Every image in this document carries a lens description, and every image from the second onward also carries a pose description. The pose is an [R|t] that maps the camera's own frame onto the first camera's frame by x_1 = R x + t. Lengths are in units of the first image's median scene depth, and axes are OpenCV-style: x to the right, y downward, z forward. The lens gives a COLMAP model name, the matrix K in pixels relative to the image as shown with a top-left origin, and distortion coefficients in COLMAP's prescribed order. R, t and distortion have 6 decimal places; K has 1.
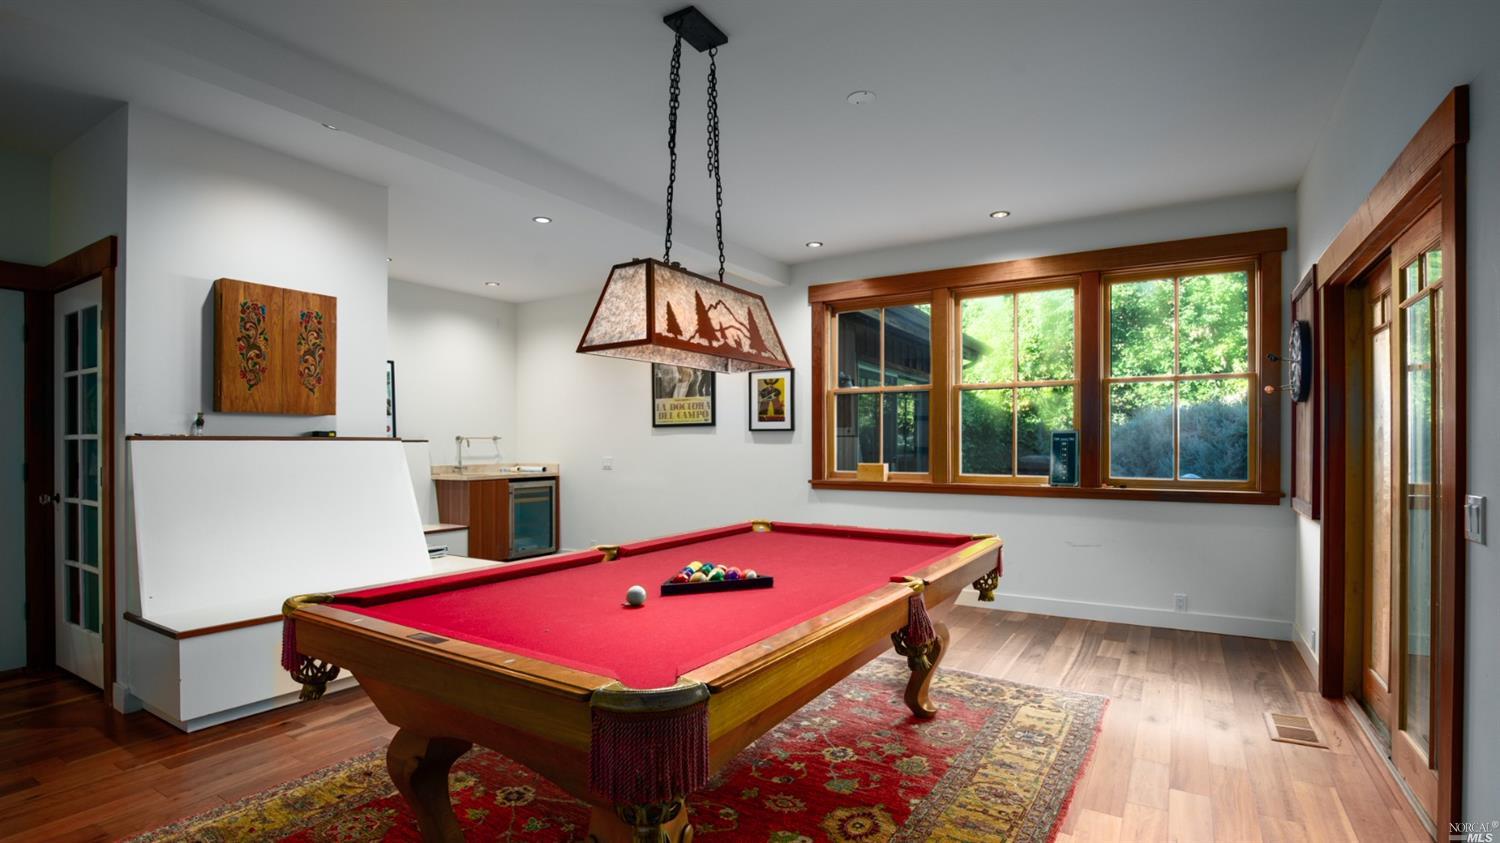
lens RADIAL K [[689.4, 0, 740.8], [0, 689.4, 440.9], [0, 0, 1]] dist [-0.032009, 0.004375]
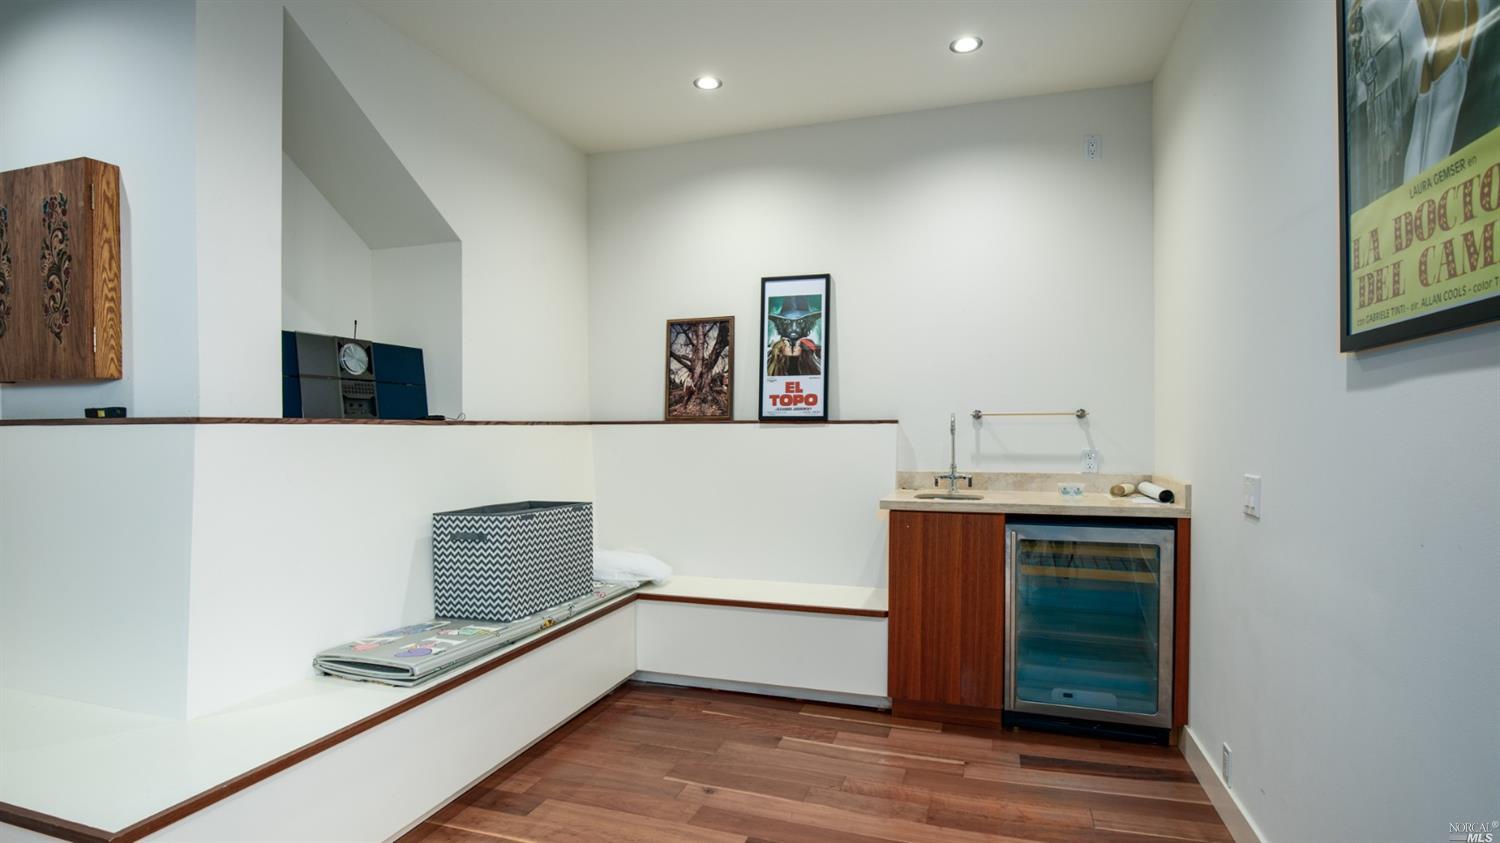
lens RADIAL K [[752.9, 0, 747.5], [0, 752.9, 427.9], [0, 0, 1]] dist [-0.003362, -0.000760]
pose [[0.235248, 0.004368, -0.971926, 0.103499], [0.006723, 0.999959, 0.006121, 0.001245], [0.971912, -0.007974, 0.235209, 1.394171]]
